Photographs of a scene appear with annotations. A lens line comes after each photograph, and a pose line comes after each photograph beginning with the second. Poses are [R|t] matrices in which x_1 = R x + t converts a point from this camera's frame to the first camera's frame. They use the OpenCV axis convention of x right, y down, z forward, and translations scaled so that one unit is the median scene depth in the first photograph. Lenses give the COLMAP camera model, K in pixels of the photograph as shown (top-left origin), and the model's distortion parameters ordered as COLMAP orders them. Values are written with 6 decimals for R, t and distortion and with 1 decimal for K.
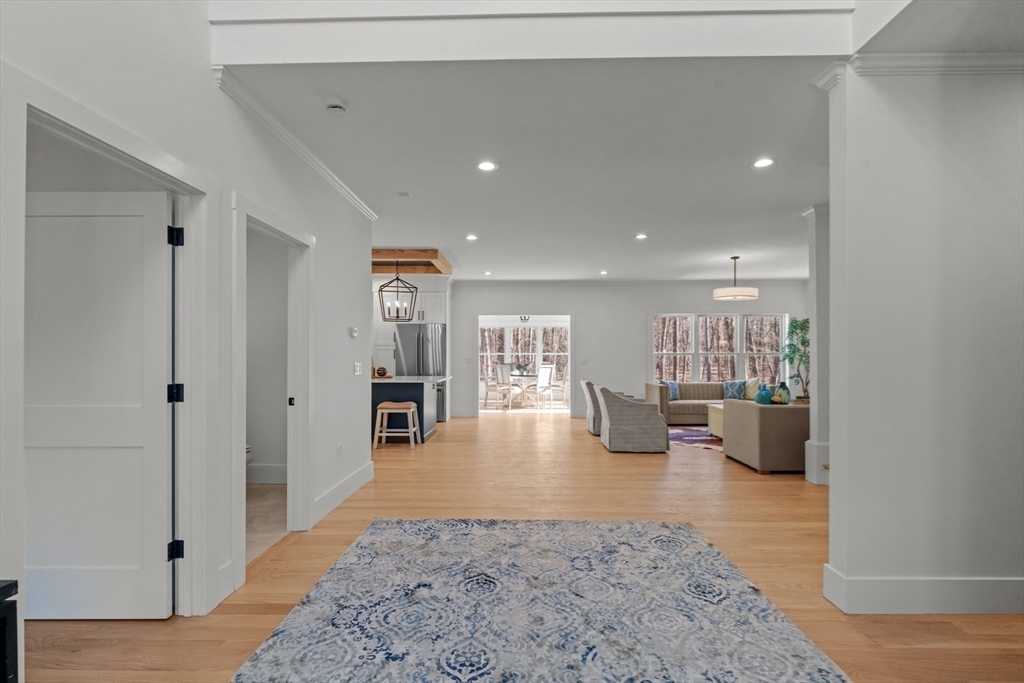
lens RADIAL K [[462.3, 0, 509.7], [0, 462.3, 350.5], [0, 0, 1]] dist [-0.001902, -0.000591]
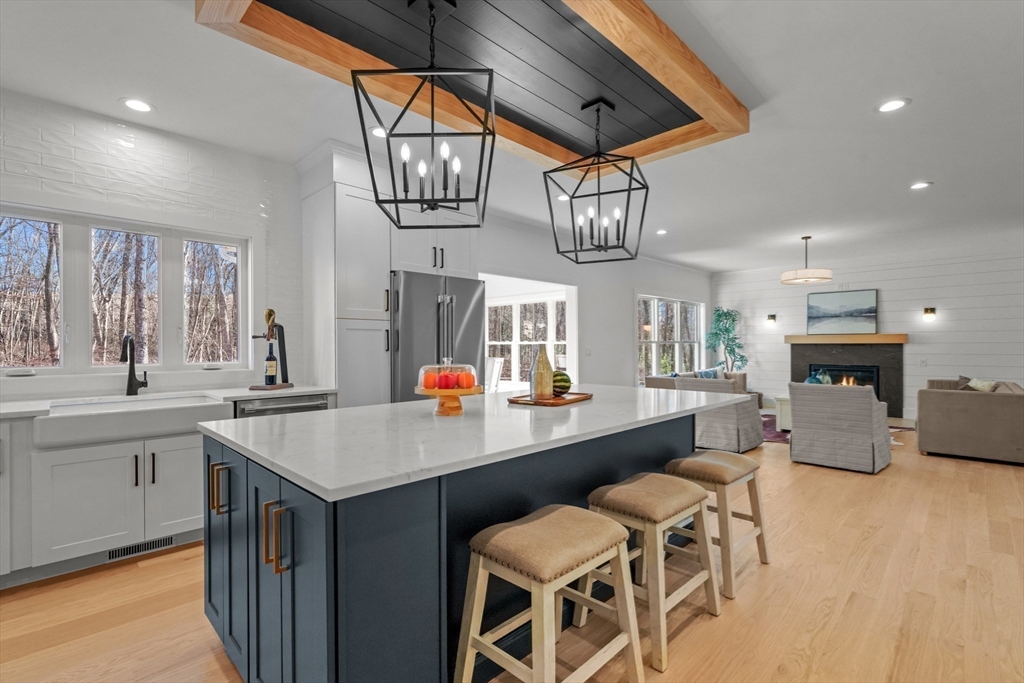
lens RADIAL K [[462.3, 0, 509.7], [0, 462.3, 350.5], [0, 0, 1]] dist [-0.001902, -0.000591]
pose [[0.694509, -0.010017, 0.719414, -0.491395], [-0.003849, 0.999837, 0.017638, 0.010053], [-0.719473, -0.015019, 0.694358, 0.638739]]
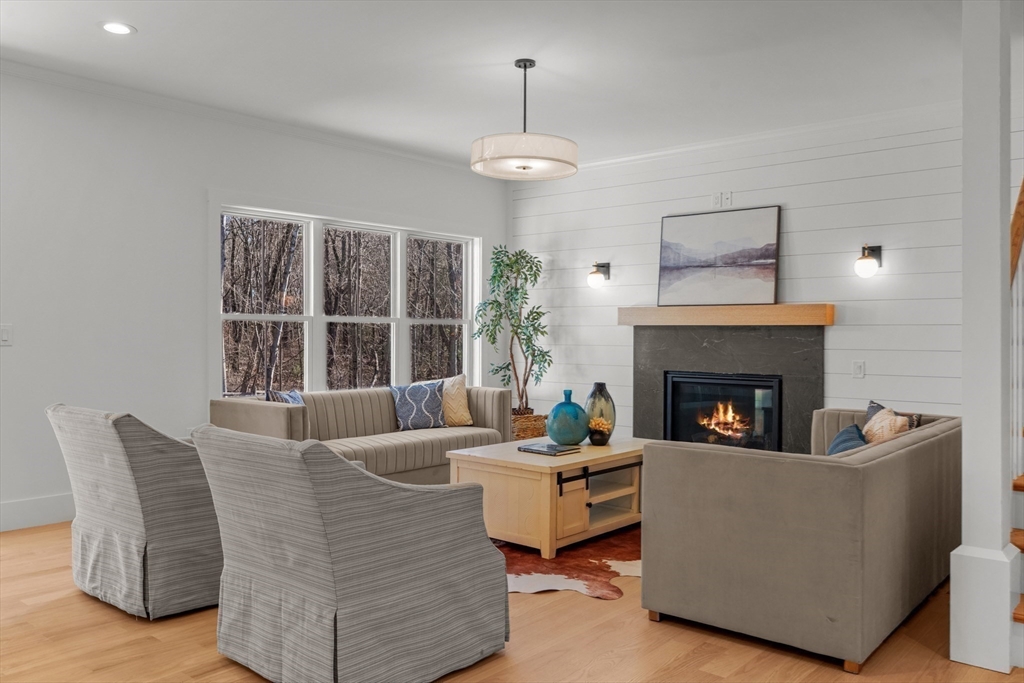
lens RADIAL K [[804.0, 0, 511.3], [0, 804.0, 336.5], [0, 0, 1]] dist [-0.006369, -0.001302]
pose [[0.634036, 0.002501, 0.773300, -0.028084], [-0.013000, 0.999888, 0.007424, 0.017266], [-0.773195, -0.014760, 0.633997, 0.477359]]
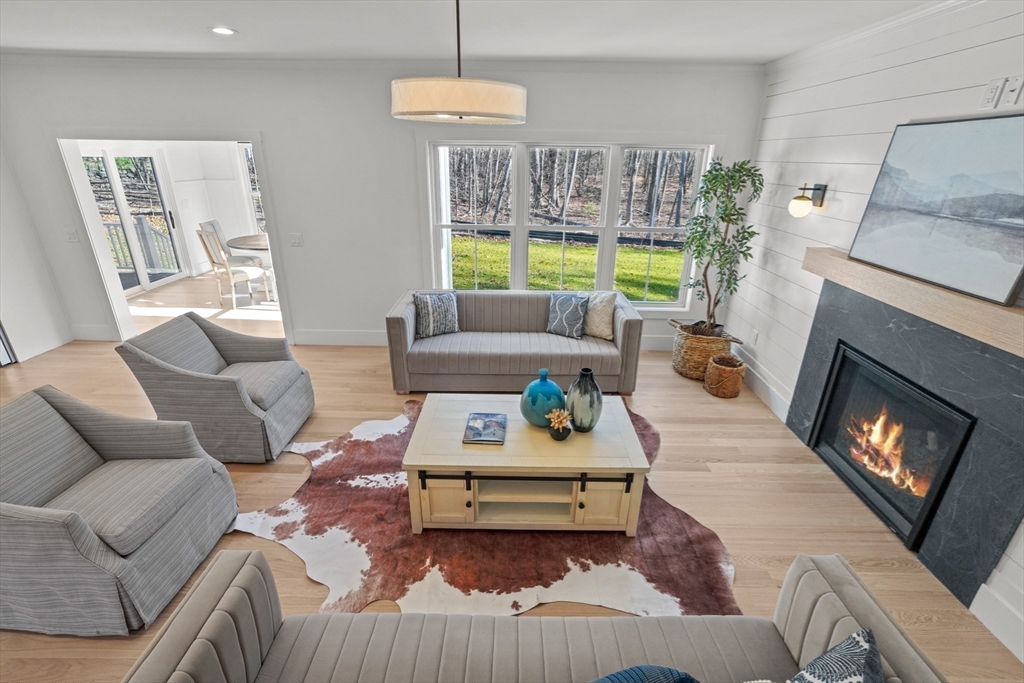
lens RADIAL K [[475.4, 0, 517.5], [0, 475.4, 338.4], [0, 0, 1]] dist [-0.021488, 0.000863]
pose [[0.999753, 0.008546, 0.020537, 0.426993], [-0.015594, 0.927636, 0.373159, -0.079179], [-0.015862, -0.373387, 0.927540, 0.527166]]
